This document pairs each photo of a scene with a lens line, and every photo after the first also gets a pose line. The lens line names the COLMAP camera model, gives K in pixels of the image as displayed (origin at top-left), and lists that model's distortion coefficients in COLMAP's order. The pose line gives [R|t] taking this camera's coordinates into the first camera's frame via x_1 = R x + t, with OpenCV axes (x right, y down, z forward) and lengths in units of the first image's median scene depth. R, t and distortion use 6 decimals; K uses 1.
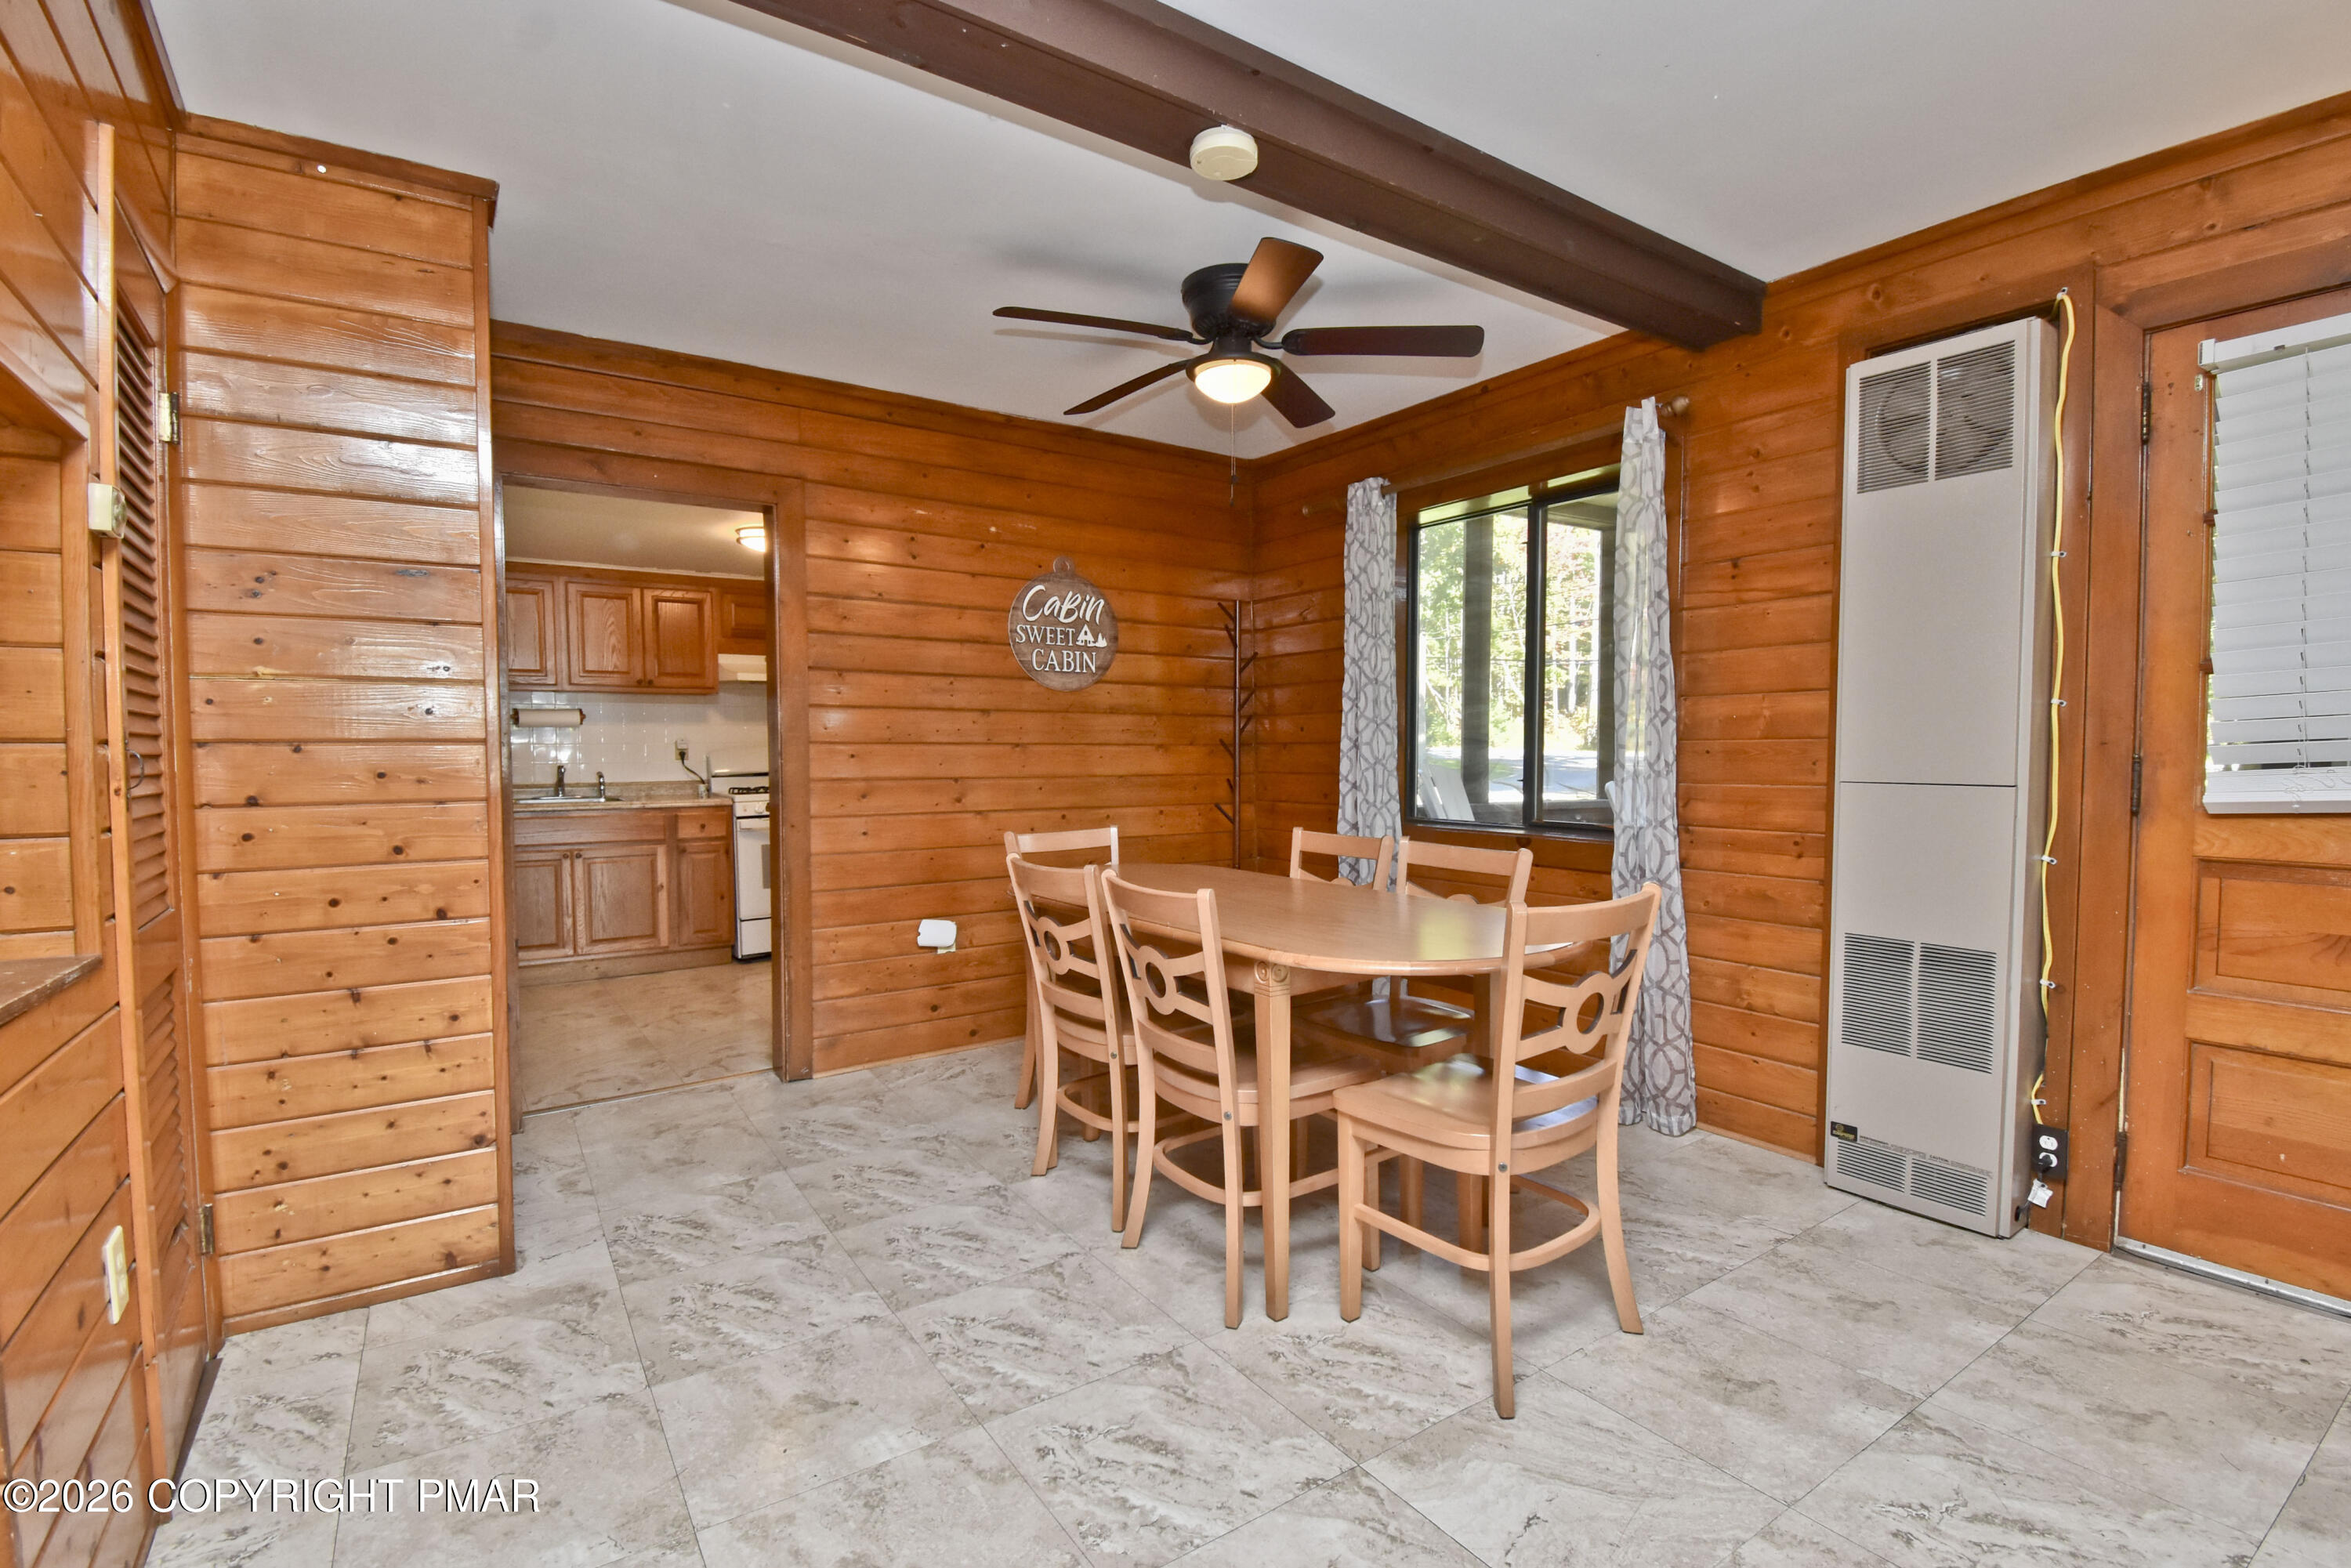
lens RADIAL K [[1077.4, 0, 1194.4], [0, 1077.4, 793.2], [0, 0, 1]] dist [0.019168, -0.028717]
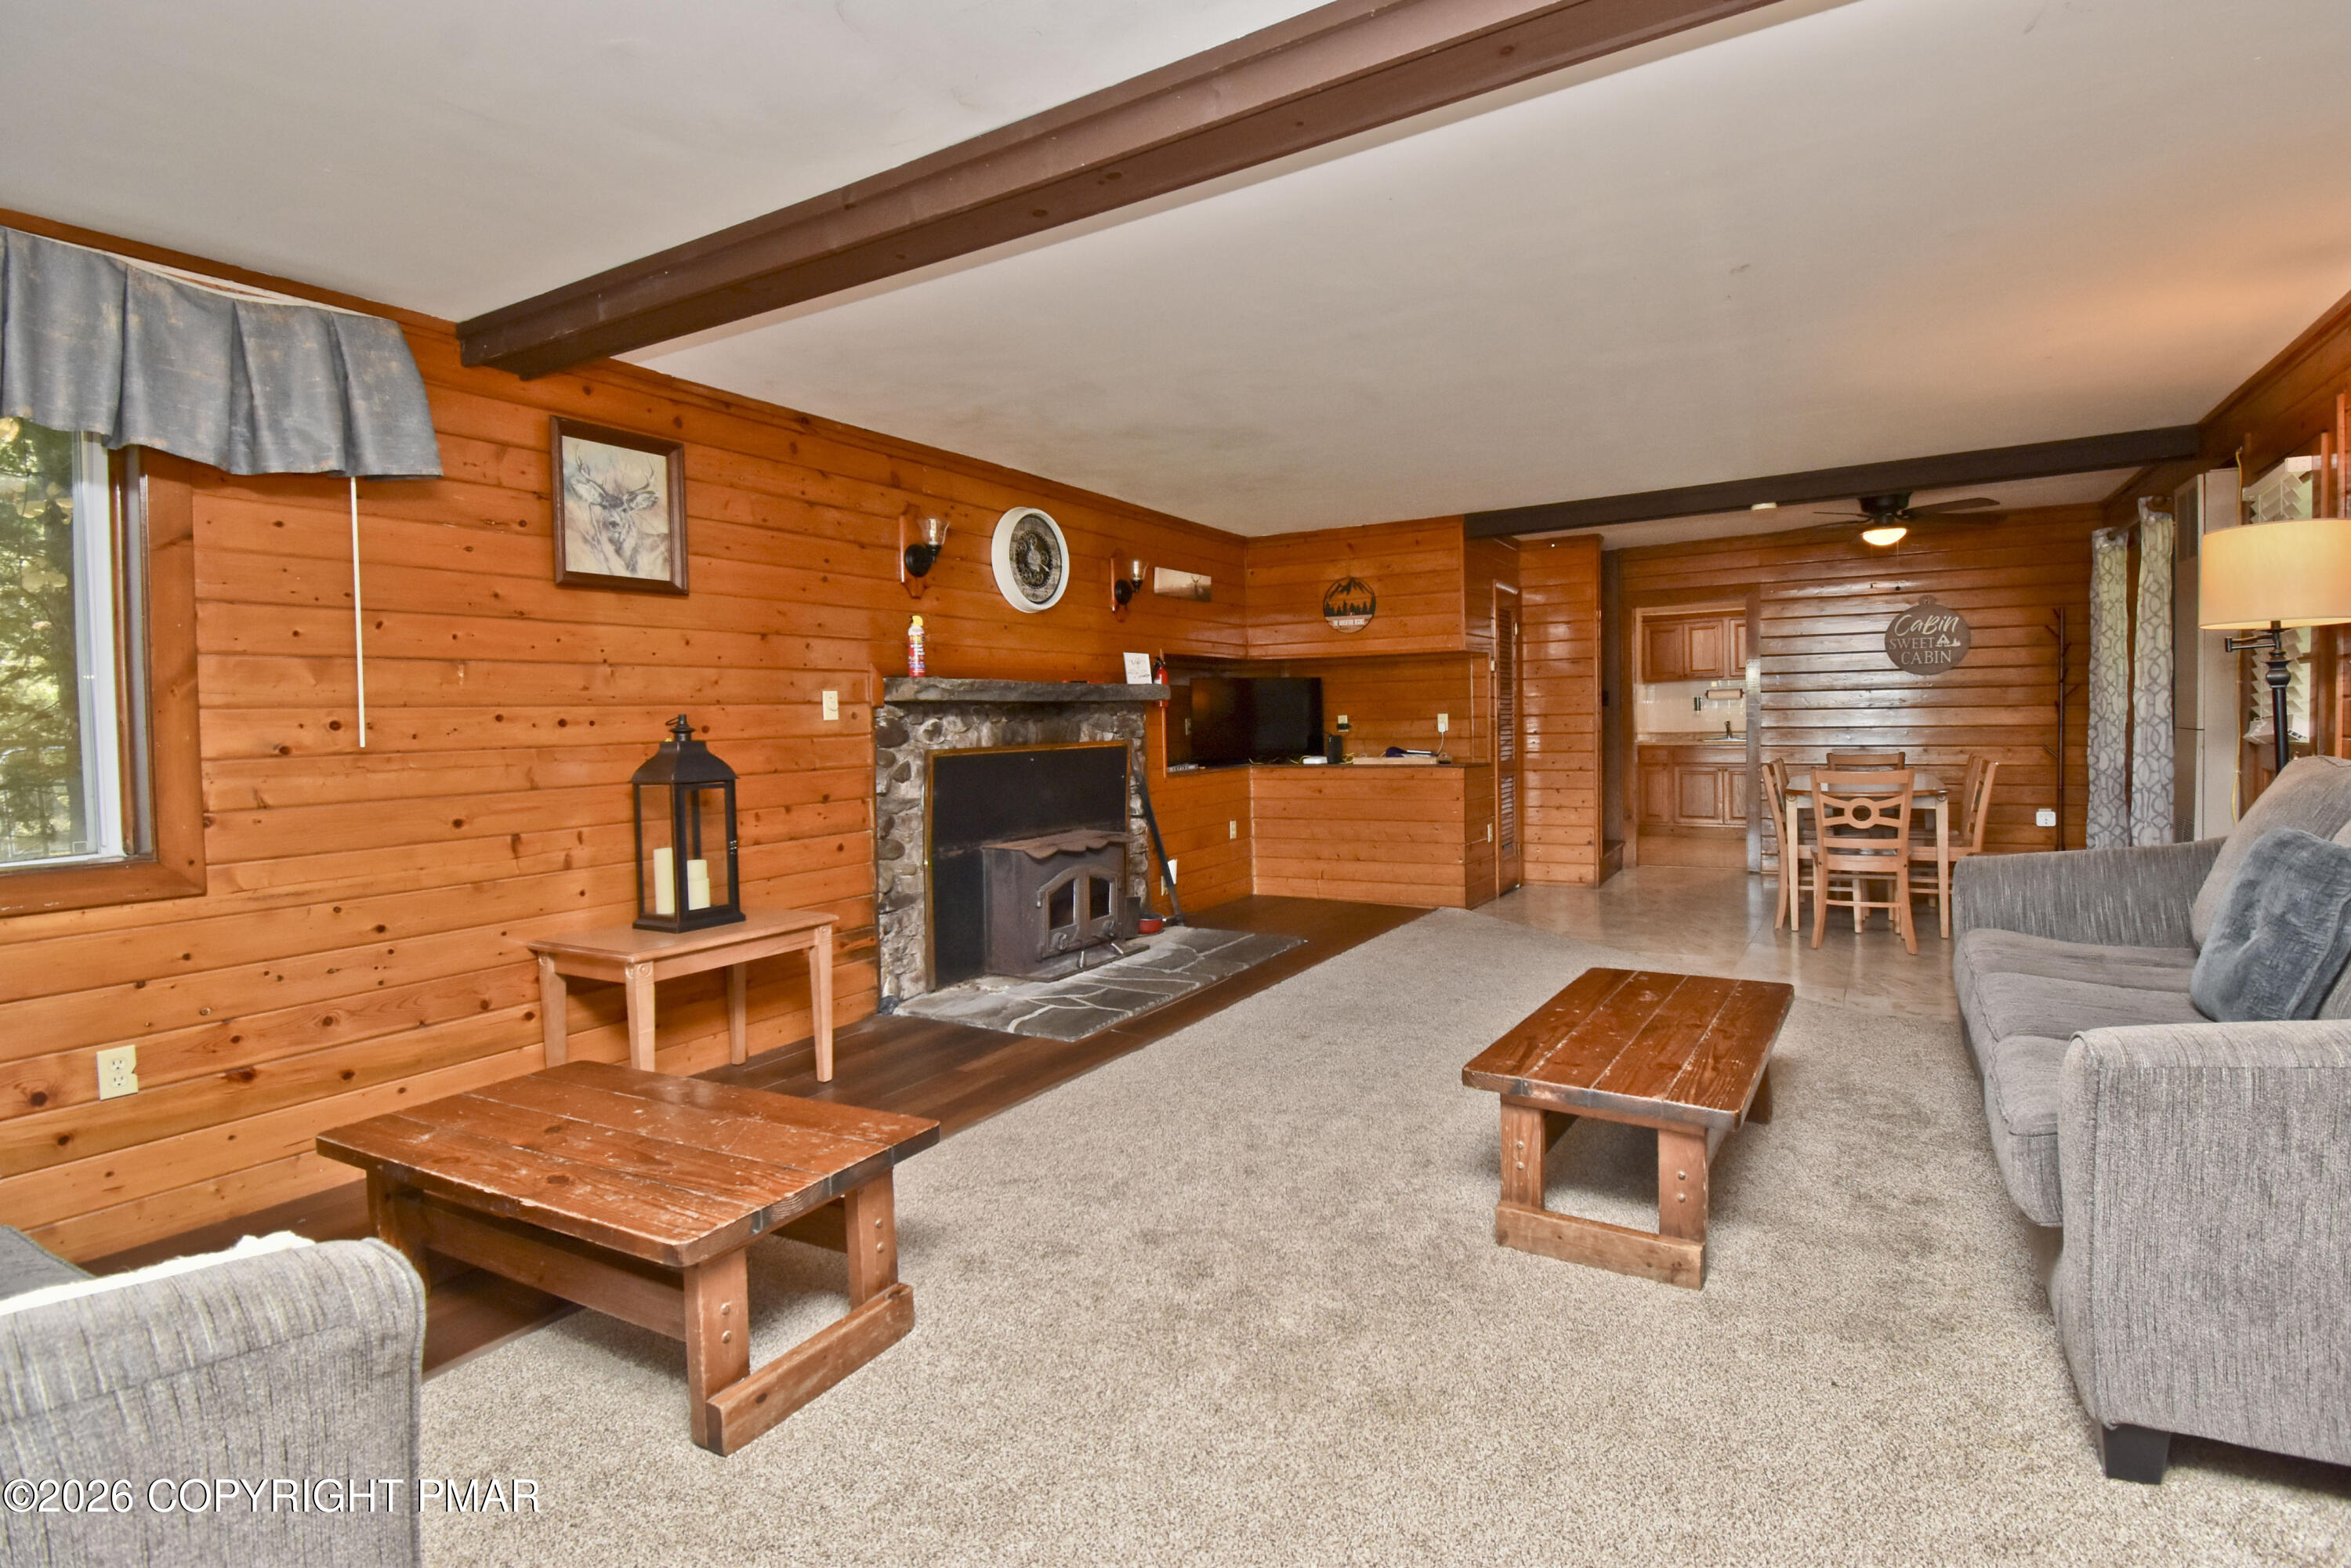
lens RADIAL K [[1118.3, 0, 1239.2], [0, 1118.3, 747.5], [0, 0, 1]] dist [0.019541, -0.027659]
pose [[0.432459, 0.017218, -0.901489, 1.361300], [-0.017210, 0.999793, 0.010840, 0.023089], [0.901489, 0.010827, 0.432666, -0.980665]]
